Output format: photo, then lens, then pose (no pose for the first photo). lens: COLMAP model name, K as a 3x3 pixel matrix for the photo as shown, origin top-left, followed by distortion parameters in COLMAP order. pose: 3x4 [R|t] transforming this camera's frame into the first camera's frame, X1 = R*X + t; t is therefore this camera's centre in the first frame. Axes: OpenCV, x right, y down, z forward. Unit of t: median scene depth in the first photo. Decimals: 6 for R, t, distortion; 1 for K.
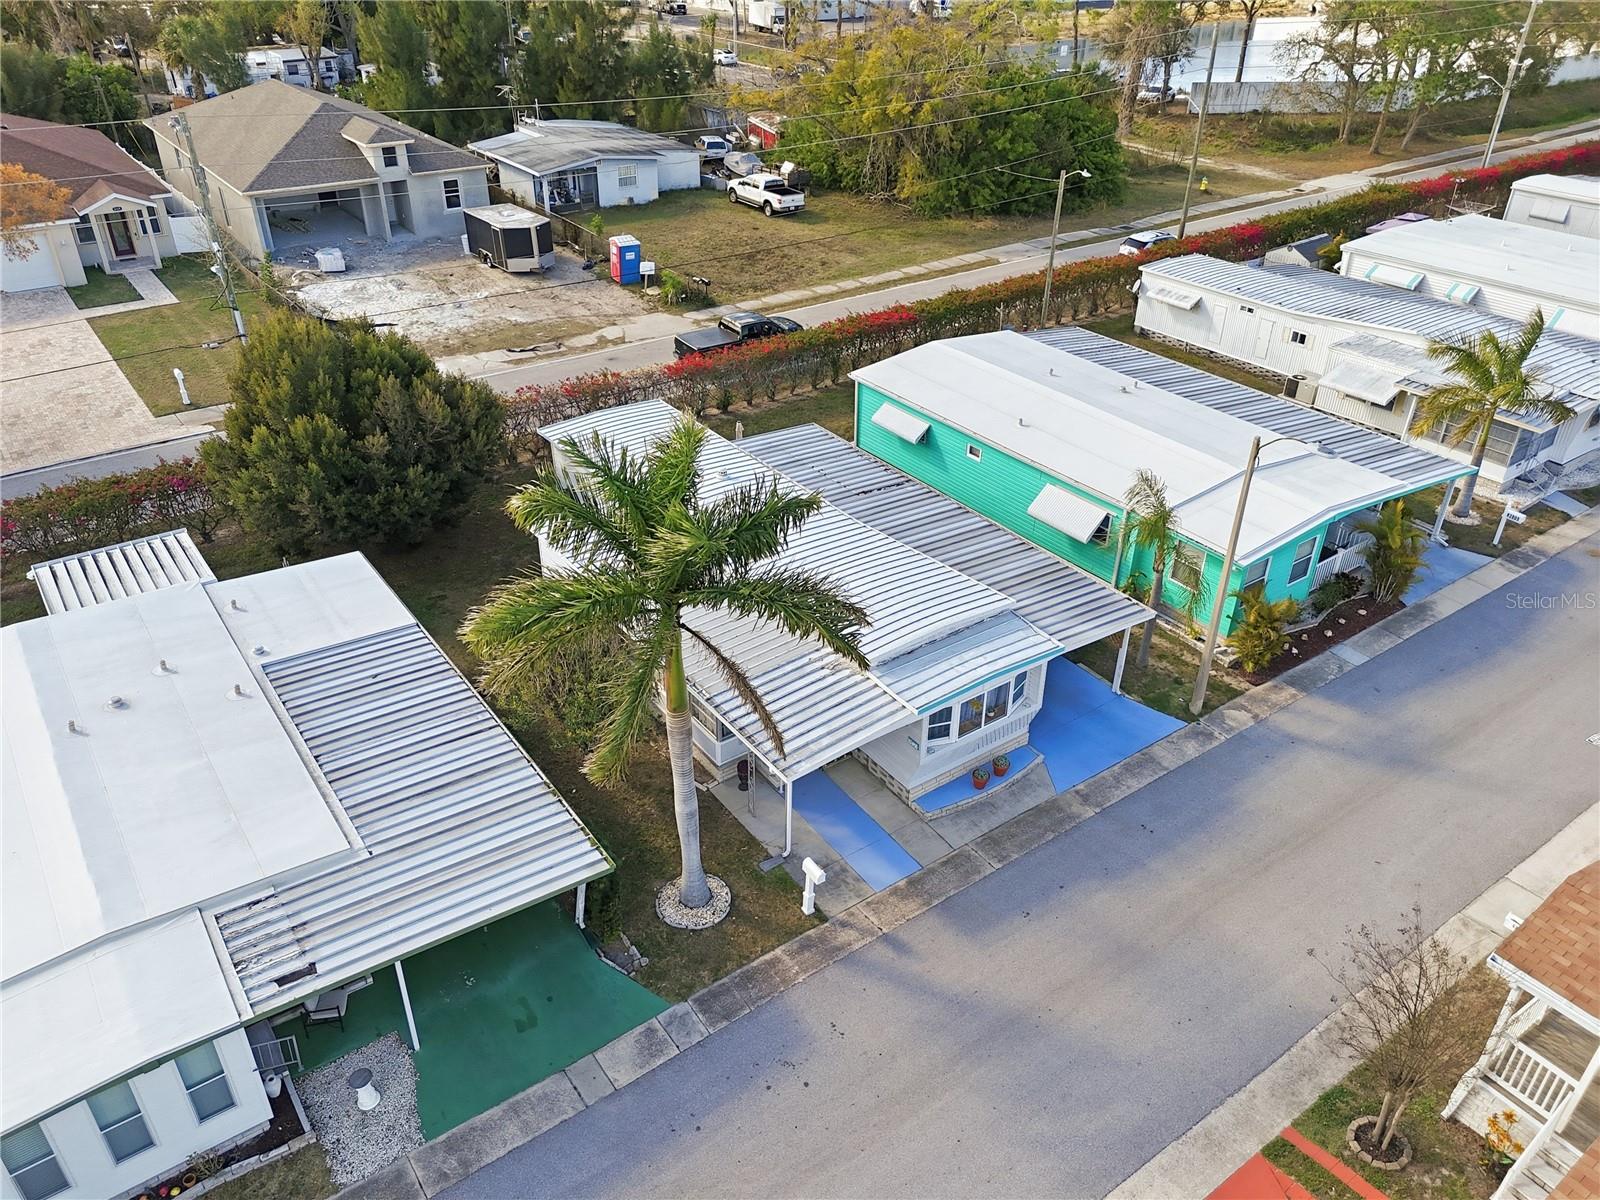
lens RADIAL K [[1179.9, 0, 800.0], [0, 1179.9, 600.0], [0, 0, 1]] dist [0.070700, -0.068906]
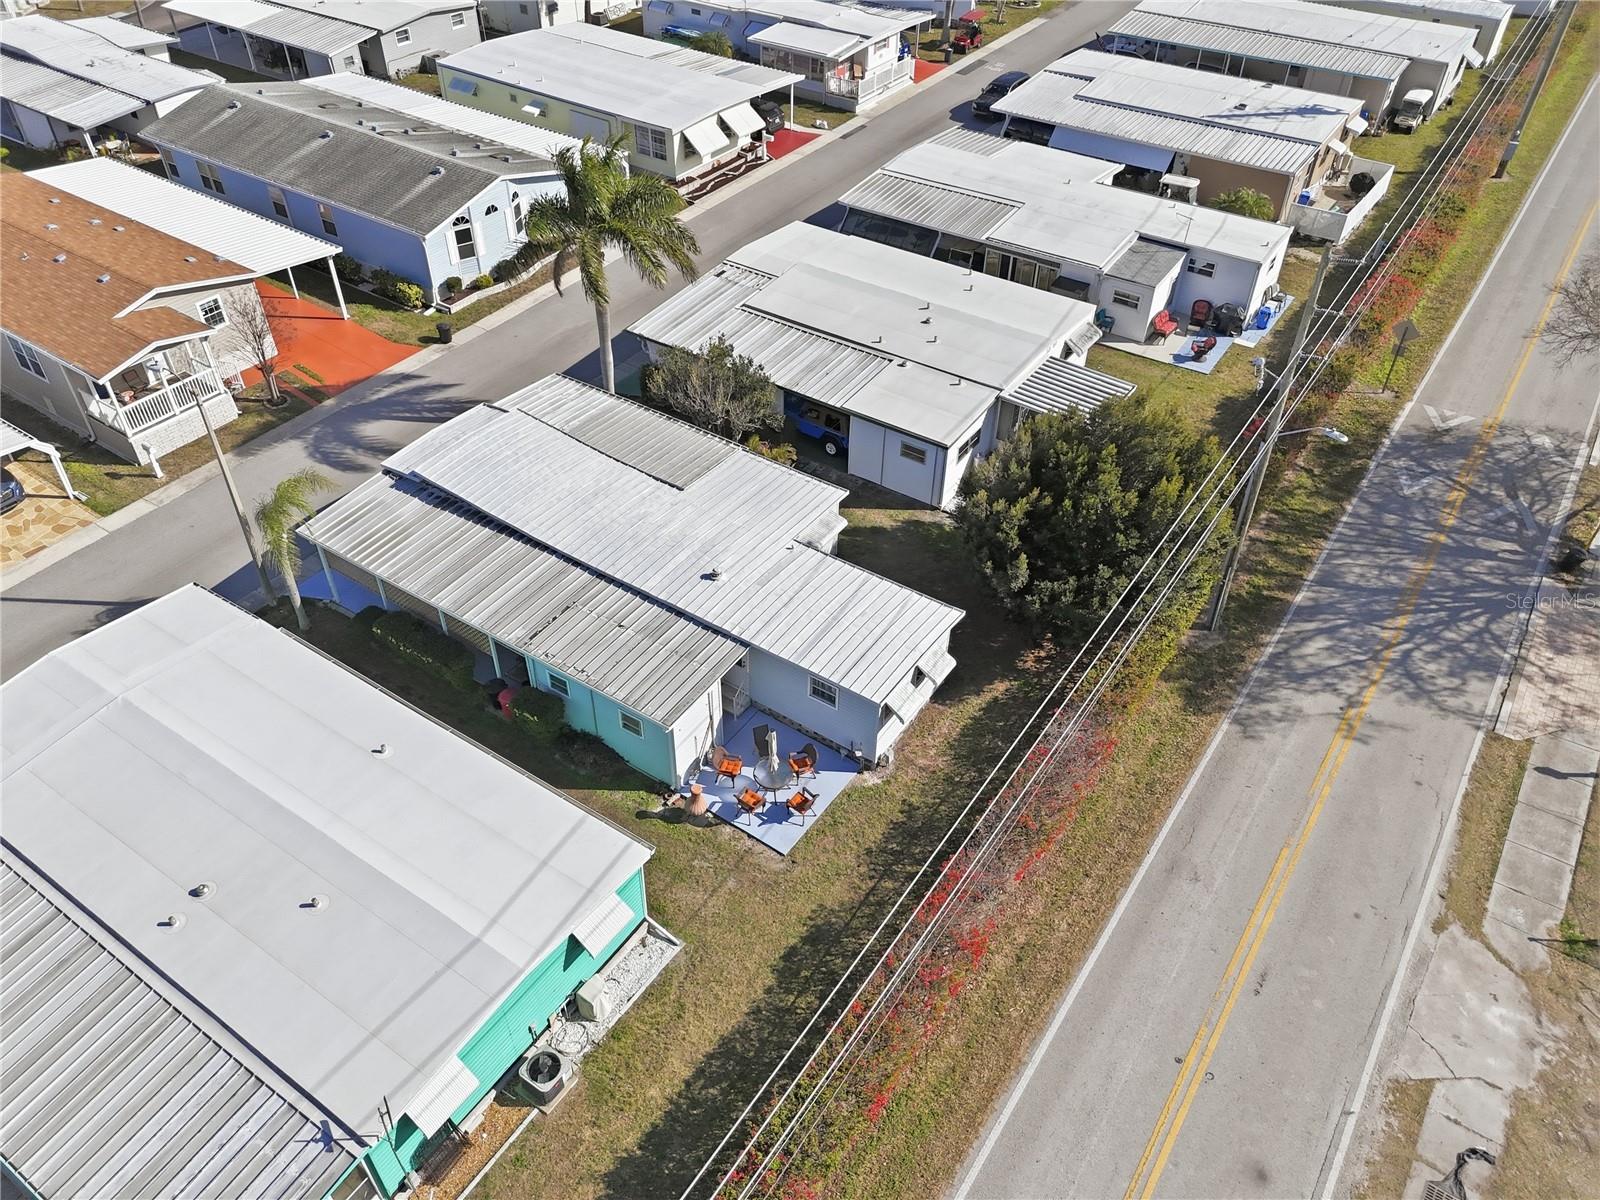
lens RADIAL K [[1179.9, 0, 800.0], [0, 1179.9, 600.0], [0, 0, 1]] dist [0.070700, -0.068906]
pose [[-0.940117, 0.211736, -0.267110, 0.084327], [-0.191804, 0.319182, 0.928081, -0.638512], [0.281764, 0.923738, -0.259456, 0.811774]]
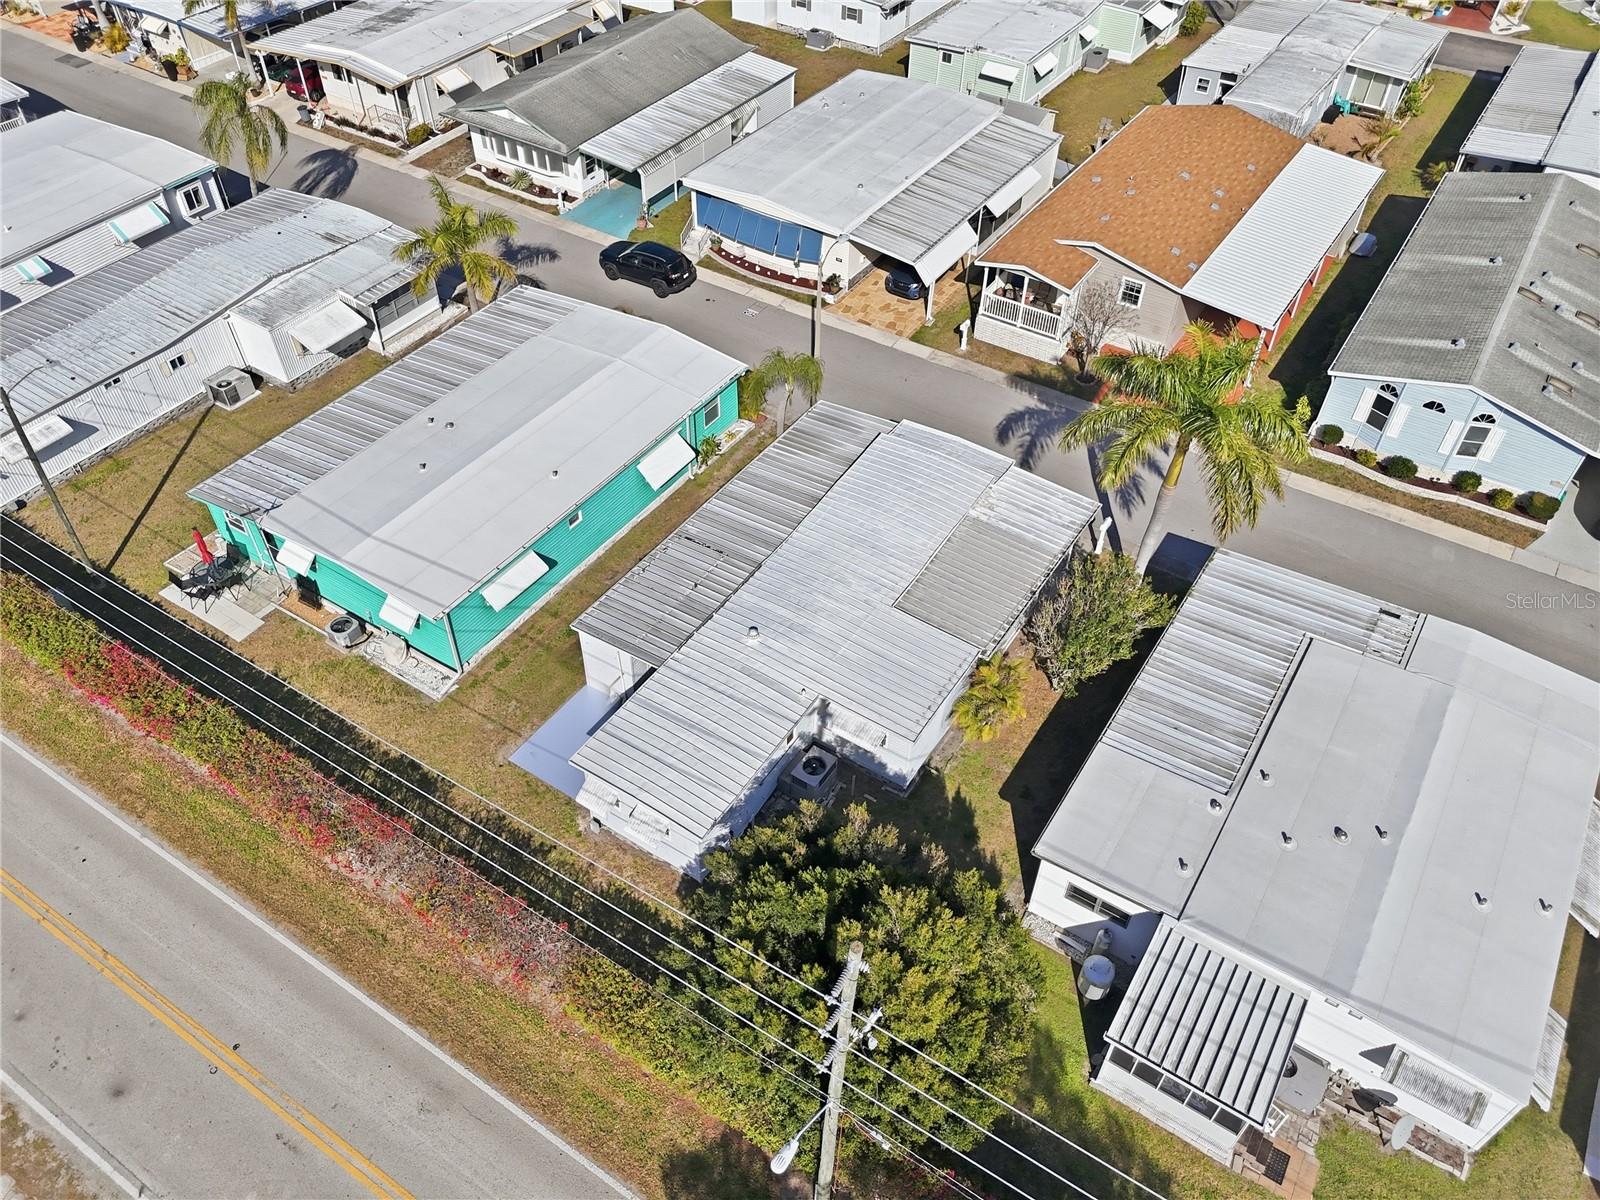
lens RADIAL K [[1179.9, 0, 800.0], [0, 1179.9, 600.0], [0, 0, 1]] dist [0.070700, -0.068906]
pose [[-0.362483, -0.664642, 0.653343, -0.467695], [0.478170, 0.469092, 0.742500, -0.536670], [-0.799974, 0.581553, 0.147774, 0.495105]]
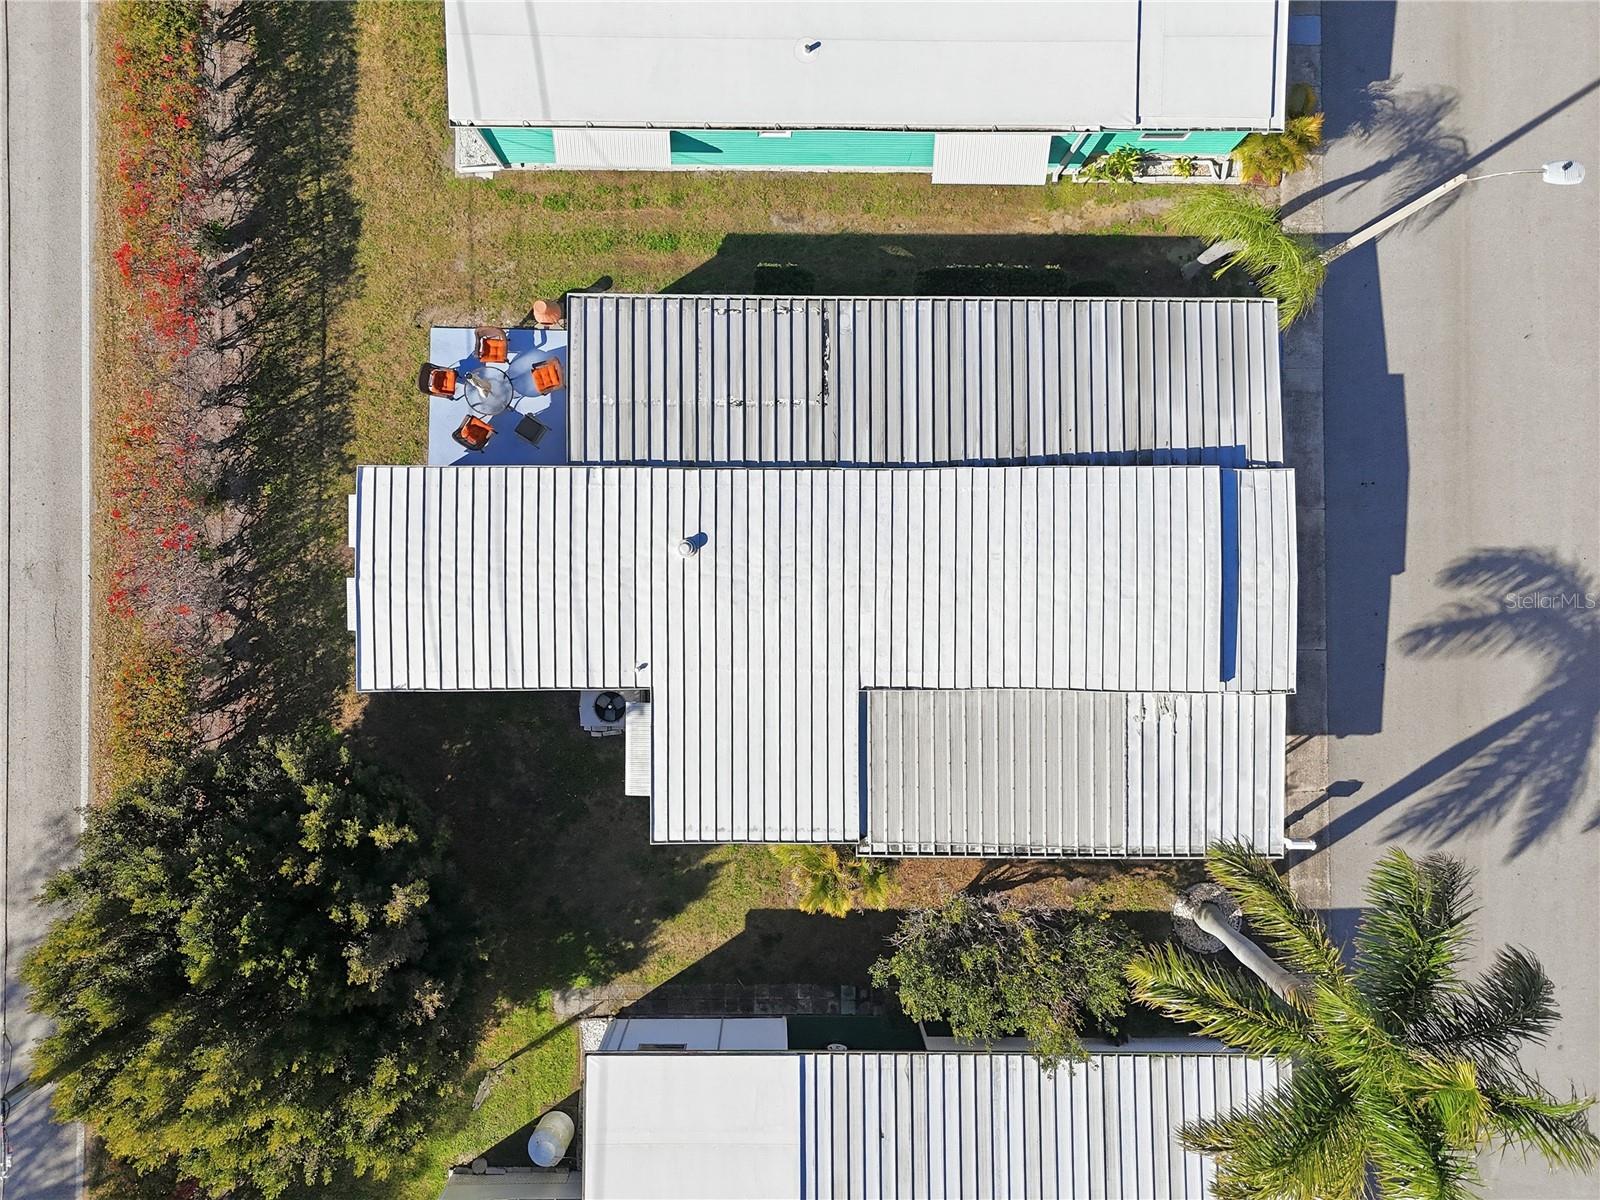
lens RADIAL K [[1179.9, 0, 800.0], [0, 1179.9, 600.0], [0, 0, 1]] dist [0.070700, -0.068906]
pose [[0.584754, -0.811209, -0.001403, -0.031027], [0.426584, 0.306028, 0.851101, -0.406738], [-0.689992, -0.498283, 0.525000, 0.368230]]
